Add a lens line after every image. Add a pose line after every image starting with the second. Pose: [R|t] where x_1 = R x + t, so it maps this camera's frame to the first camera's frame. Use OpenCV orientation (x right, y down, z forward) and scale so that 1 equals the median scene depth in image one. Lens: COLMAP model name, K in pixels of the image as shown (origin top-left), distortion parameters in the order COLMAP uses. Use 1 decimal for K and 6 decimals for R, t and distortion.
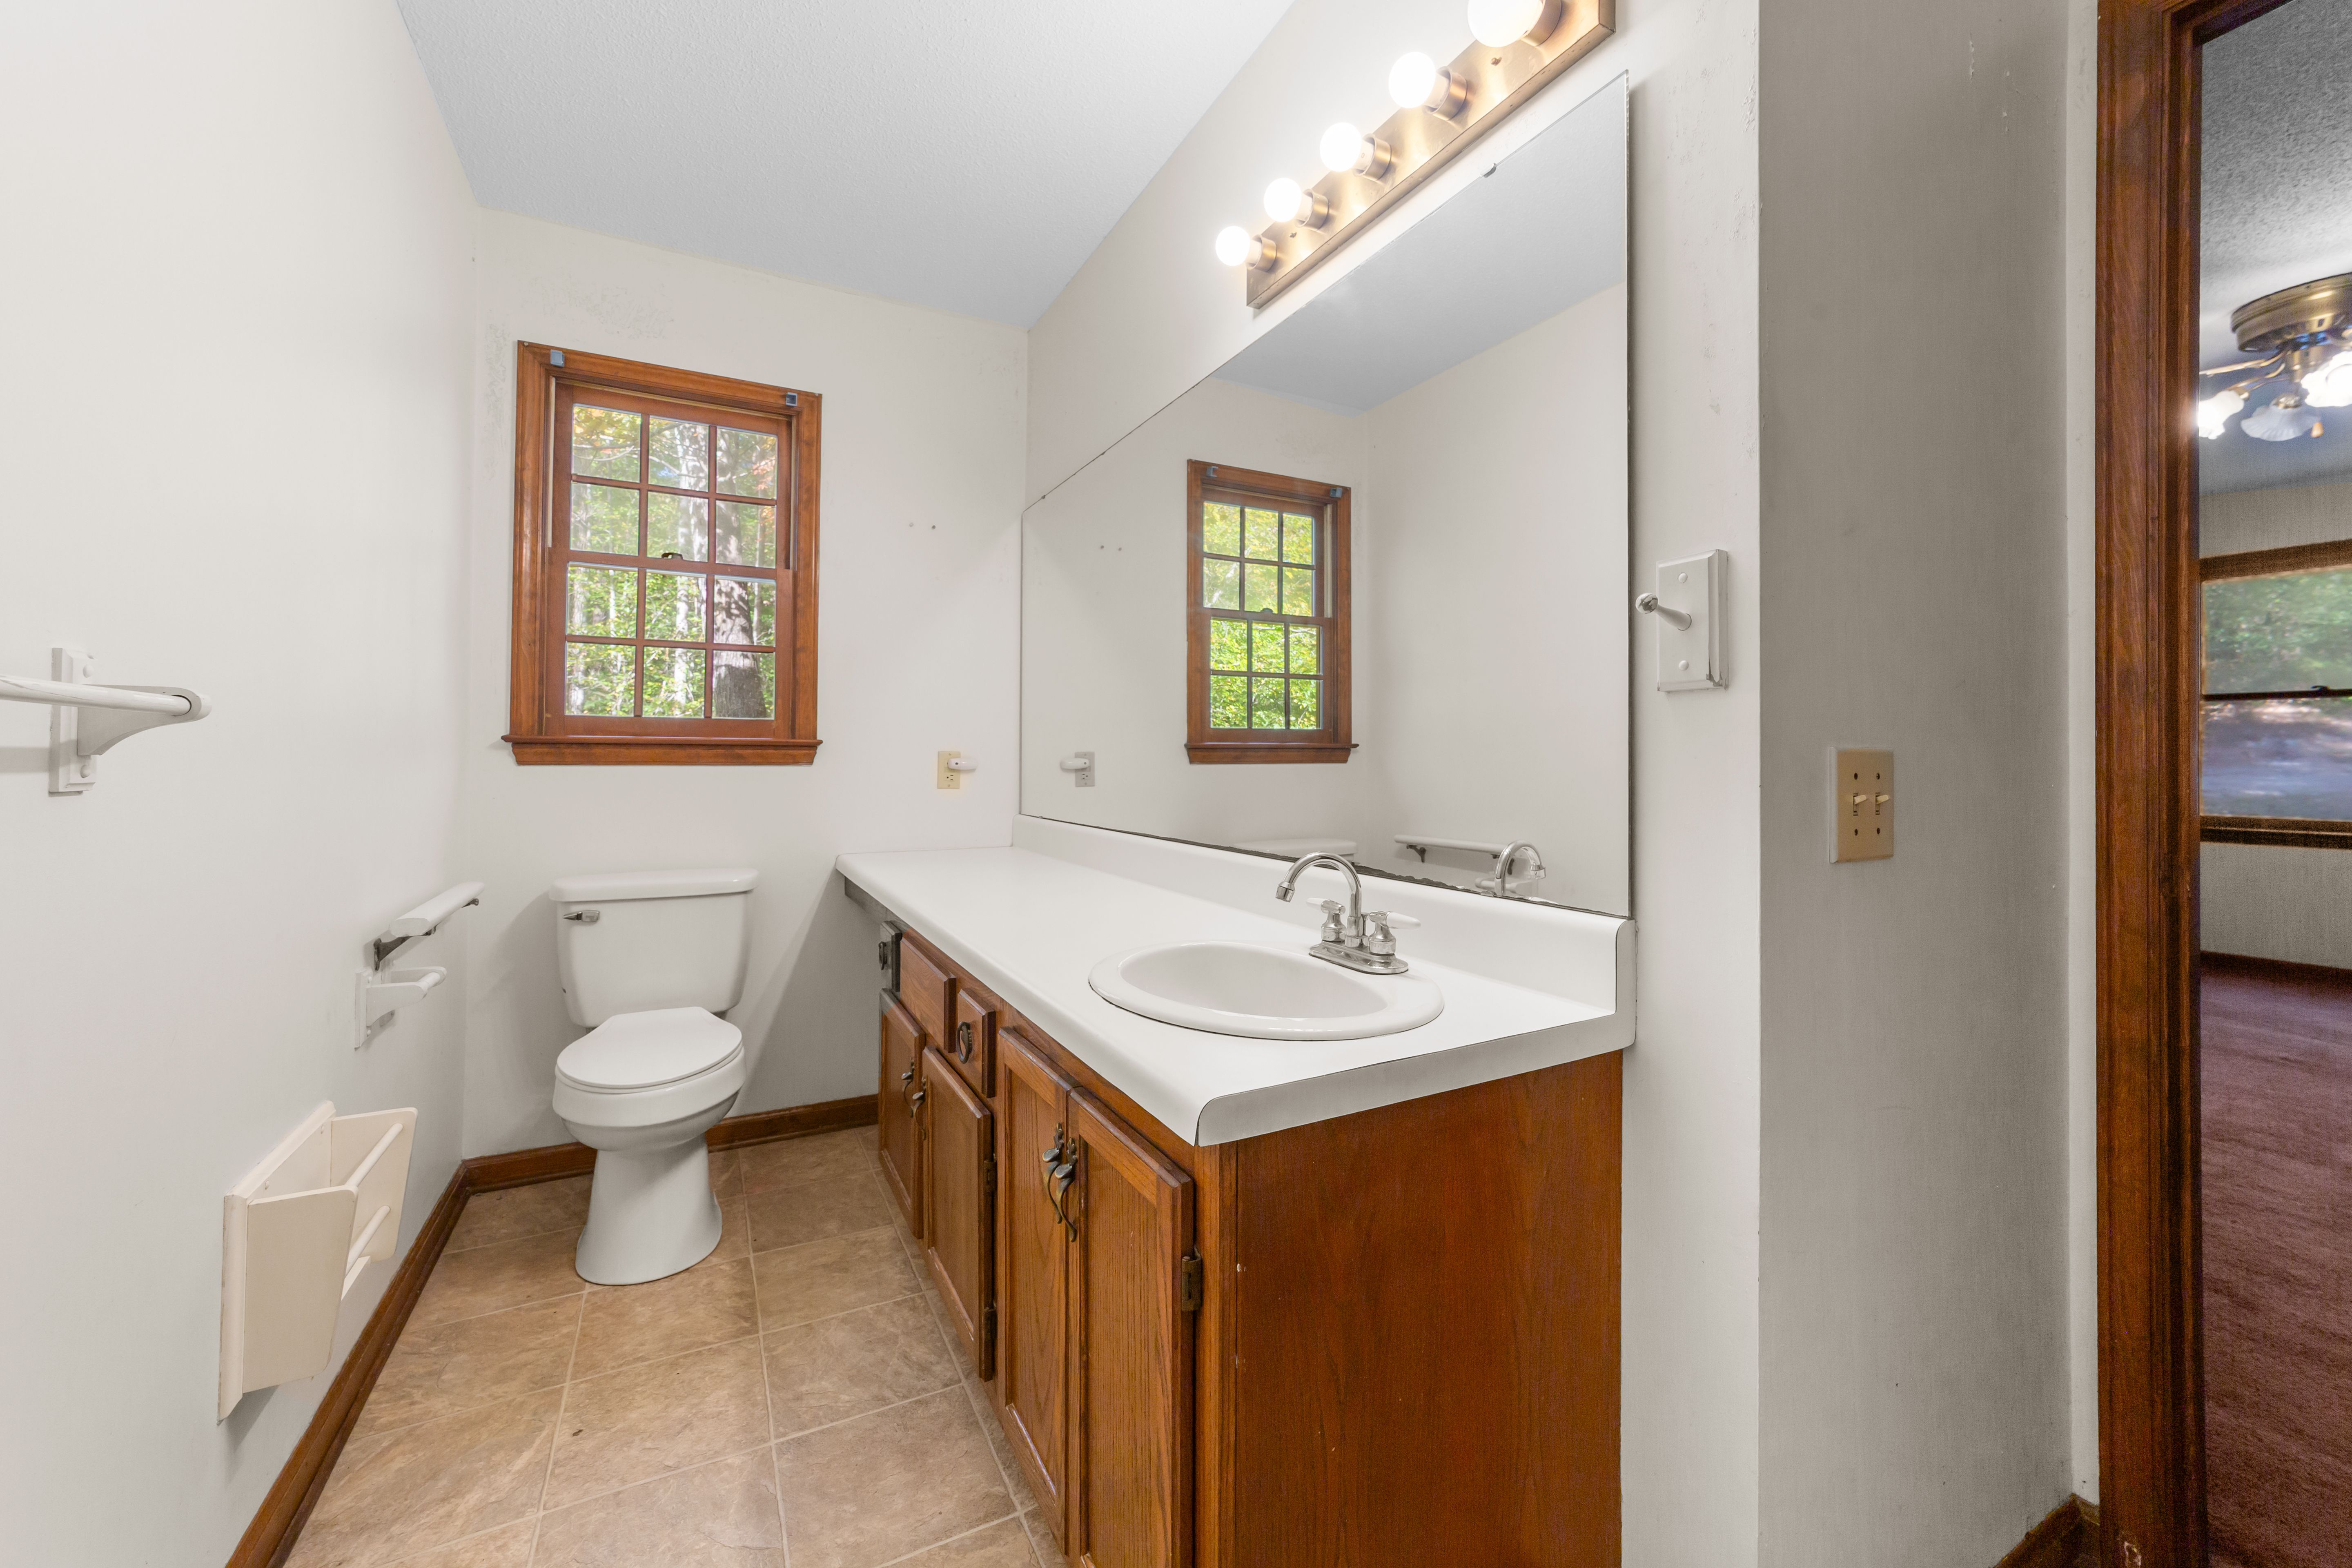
lens RADIAL K [[902.7, 0, 1184.7], [0, 902.7, 773.6], [0, 0, 1]] dist [-0.019095, 0.008410]
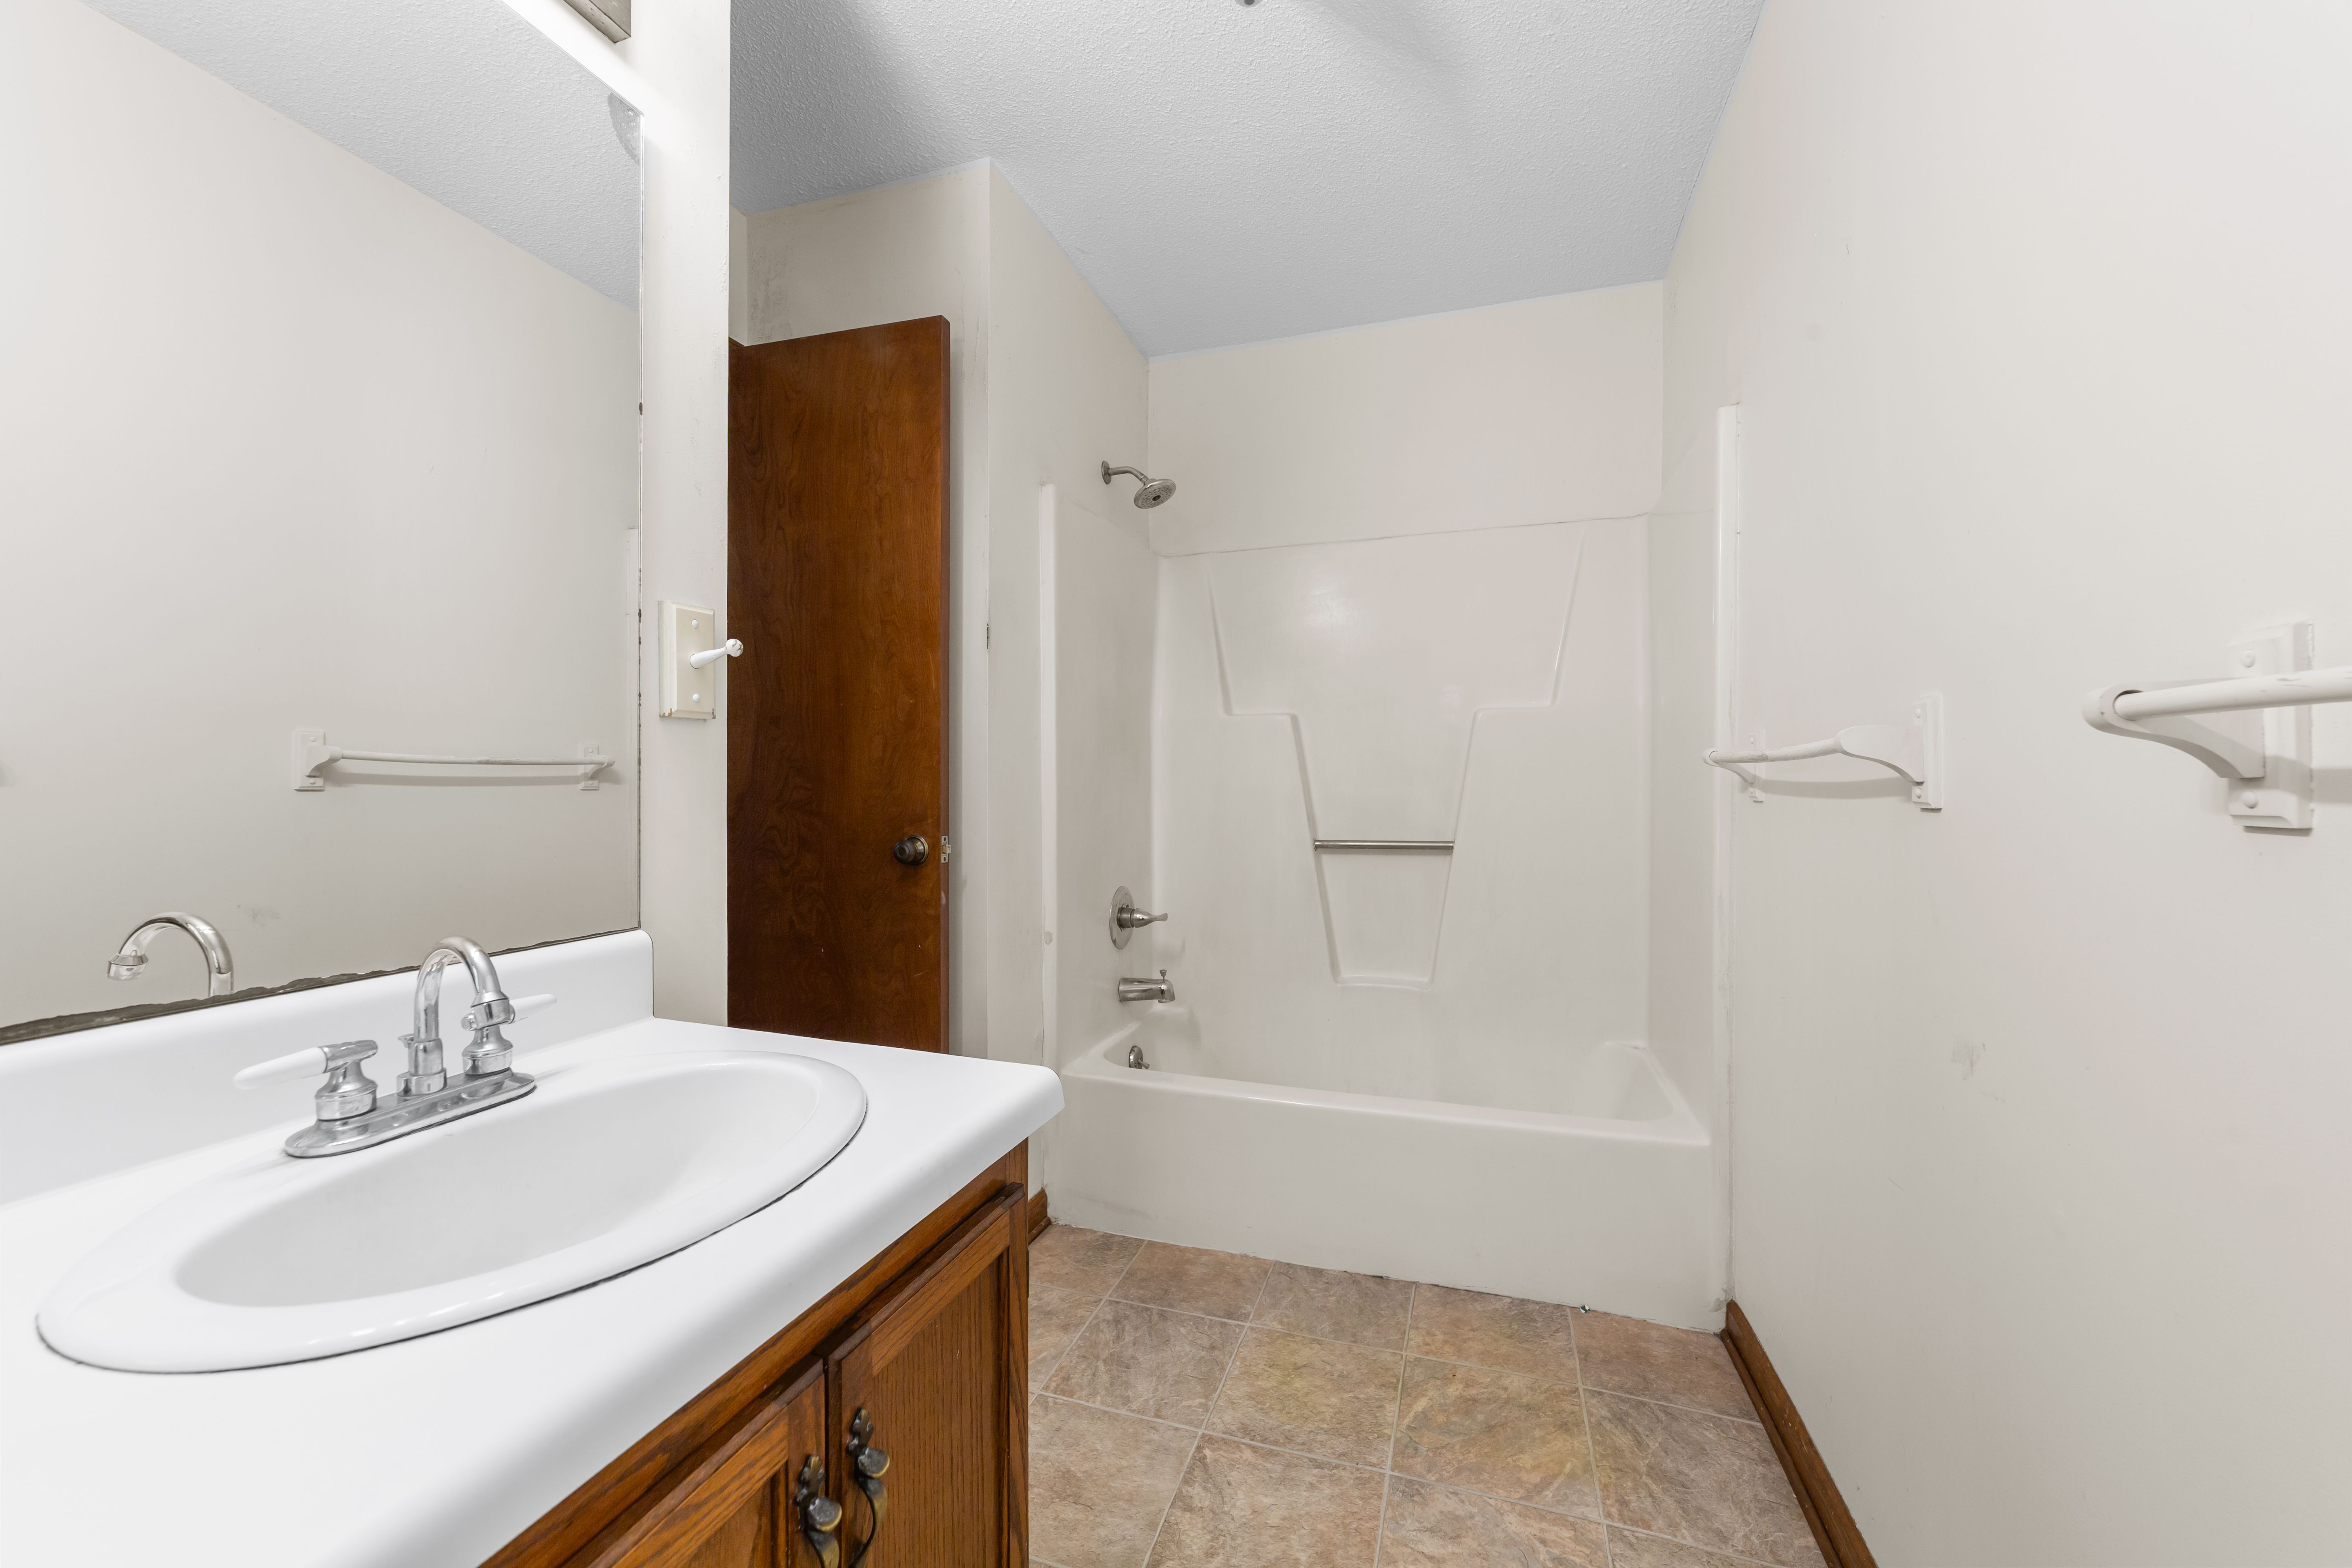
lens RADIAL K [[902.7, 0, 1184.7], [0, 902.7, 773.6], [0, 0, 1]] dist [-0.019095, 0.008410]
pose [[-0.681667, -0.020530, 0.731374, -1.196055], [-0.014002, 0.999789, 0.015015, -0.036507], [-0.731528, -0.000005, -0.681811, 1.763921]]
